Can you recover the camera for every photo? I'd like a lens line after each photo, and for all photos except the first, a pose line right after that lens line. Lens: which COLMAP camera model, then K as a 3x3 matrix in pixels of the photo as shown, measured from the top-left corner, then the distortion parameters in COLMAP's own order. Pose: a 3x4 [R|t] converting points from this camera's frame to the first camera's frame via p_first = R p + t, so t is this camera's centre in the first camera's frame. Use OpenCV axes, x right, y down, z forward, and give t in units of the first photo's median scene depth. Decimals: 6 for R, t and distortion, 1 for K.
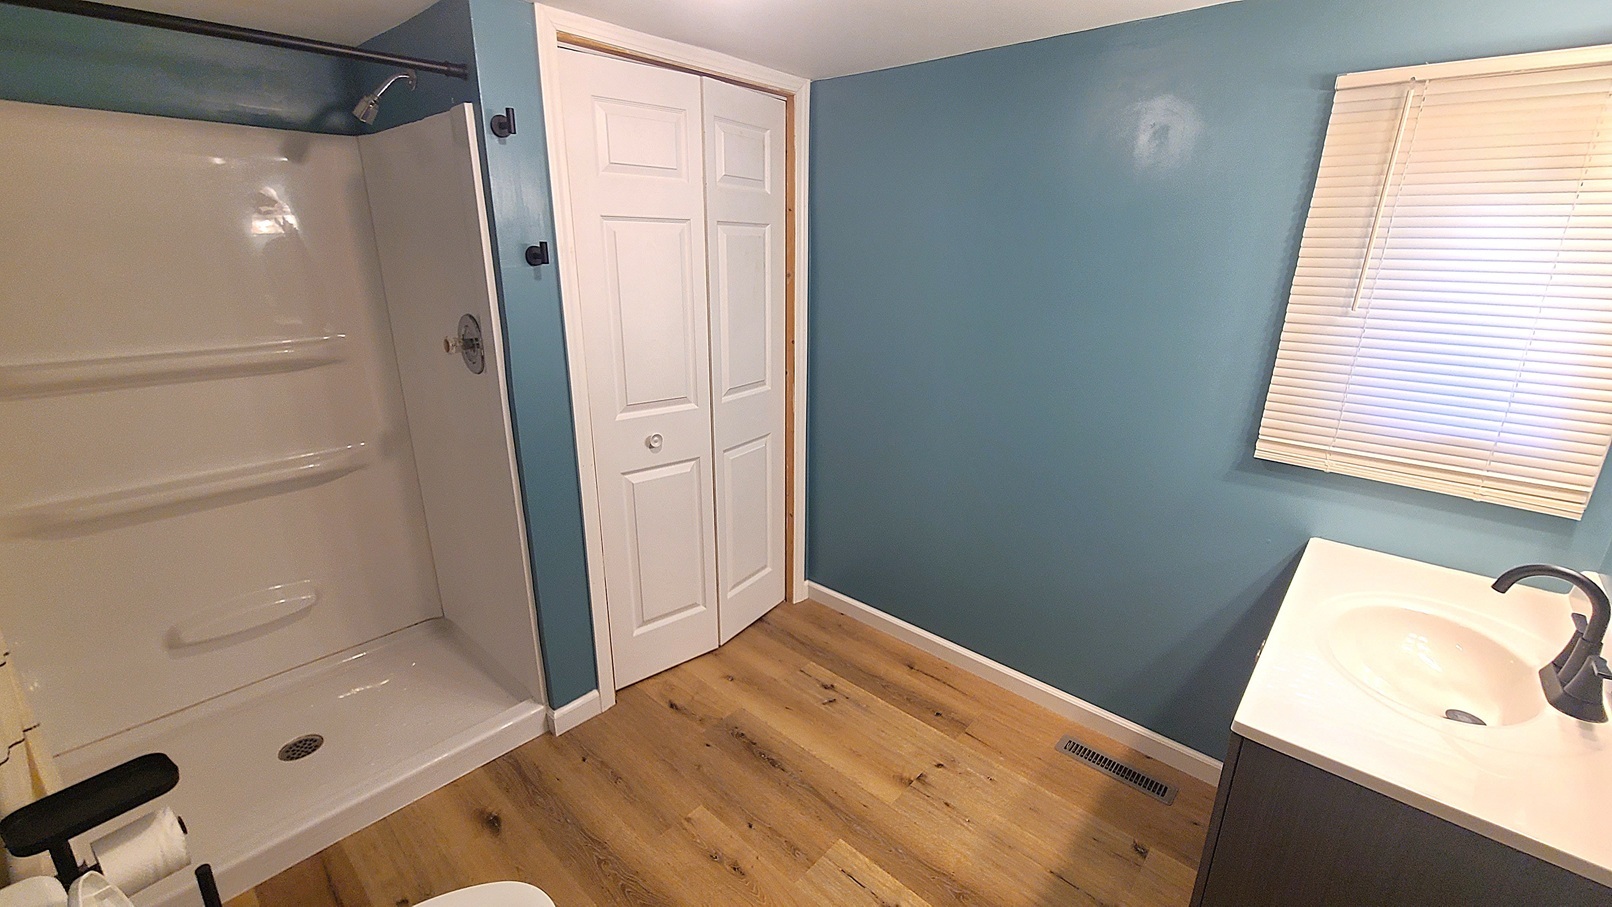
lens RADIAL K [[662.8, 0, 800.7], [0, 662.8, 451.0], [0, 0, 1]] dist [-0.000839, 0.000035]
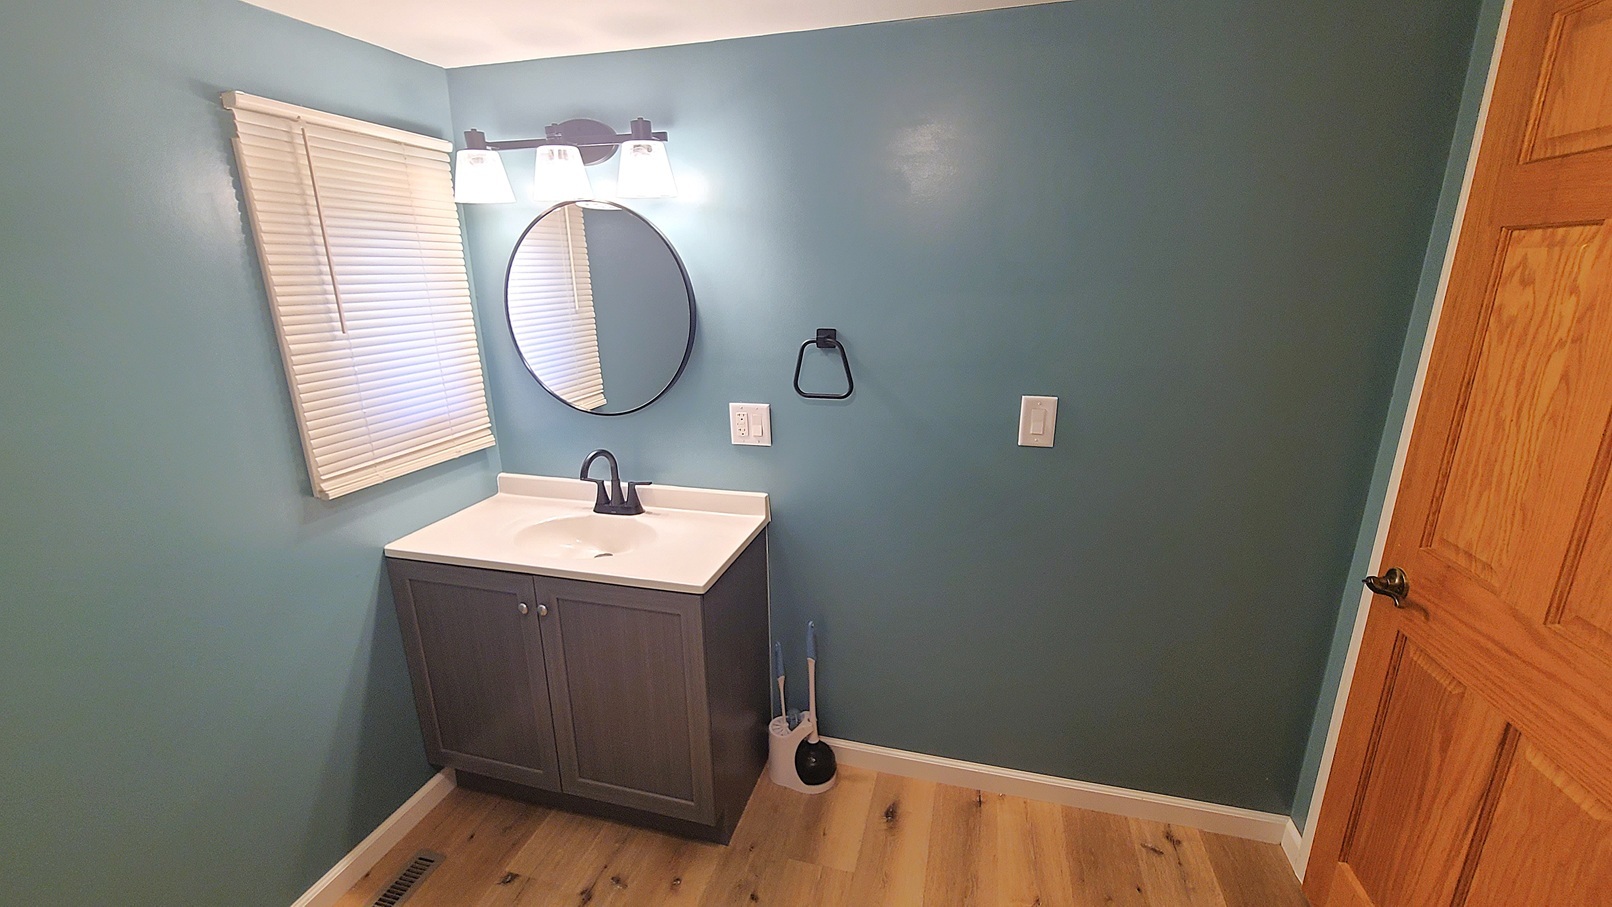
lens RADIAL K [[662.8, 0, 807.0], [0, 662.8, 453.7], [0, 0, 1]] dist [-0.000839, 0.000035]
pose [[-0.453801, -0.233604, 0.859939, -0.430221], [0.276450, 0.880506, 0.385077, -0.233539], [-0.847137, 0.412478, -0.334995, 0.770254]]
